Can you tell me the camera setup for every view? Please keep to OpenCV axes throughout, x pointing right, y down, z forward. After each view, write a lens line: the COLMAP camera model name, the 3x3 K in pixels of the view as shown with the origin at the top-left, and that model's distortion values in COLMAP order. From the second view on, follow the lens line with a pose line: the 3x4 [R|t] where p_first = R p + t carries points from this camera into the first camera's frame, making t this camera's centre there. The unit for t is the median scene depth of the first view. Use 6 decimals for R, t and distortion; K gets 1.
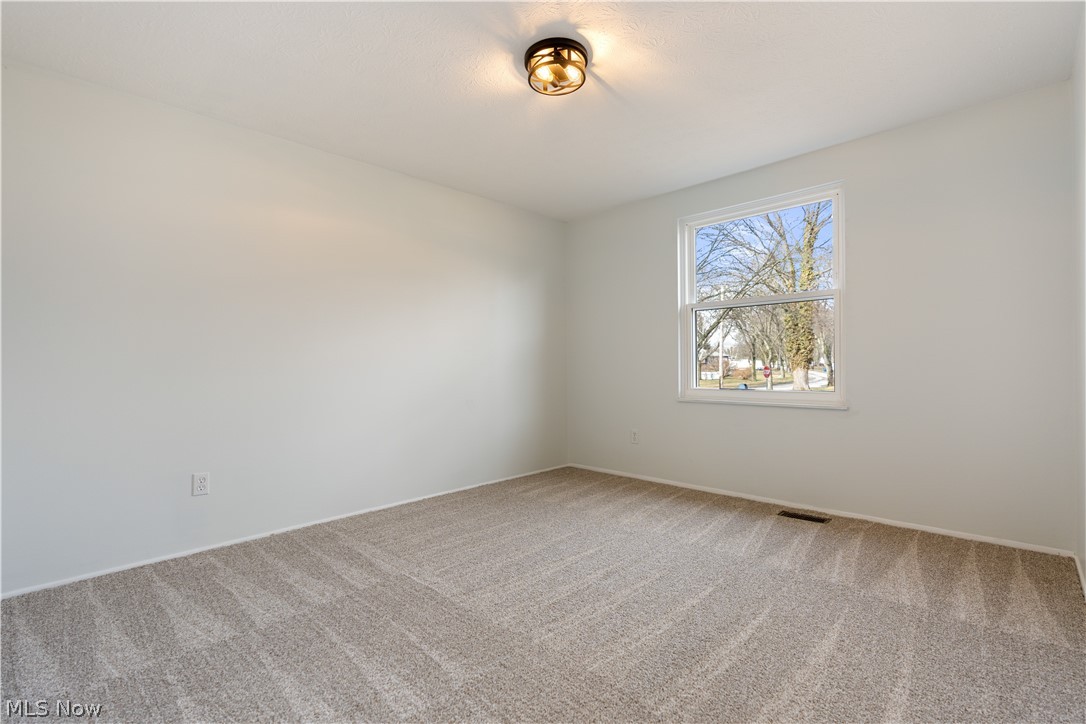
lens RADIAL K [[490.0, 0, 543.2], [0, 490.0, 366.8], [0, 0, 1]] dist [-0.007806, 0.002704]
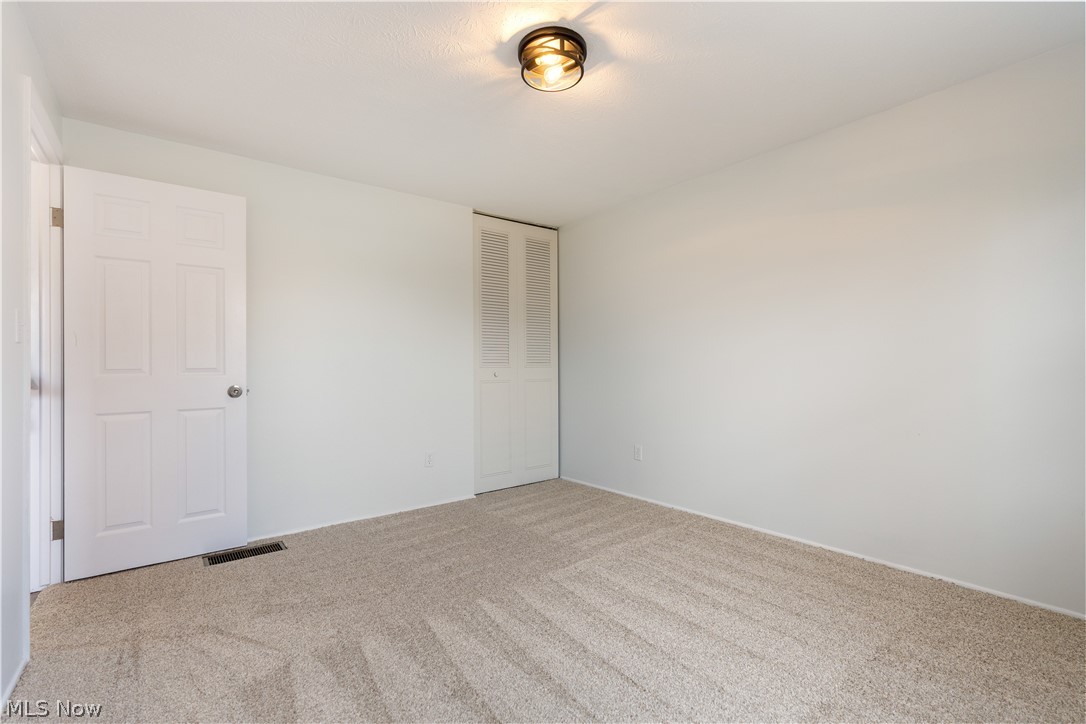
lens RADIAL K [[490.0, 0, 543.5], [0, 490.0, 360.0], [0, 0, 1]] dist [-0.007806, 0.002704]
pose [[-0.140226, -0.000315, -0.990120, 0.814559], [0.010580, 0.999942, -0.001816, -0.039181], [0.990063, -0.010730, -0.140214, 0.958478]]
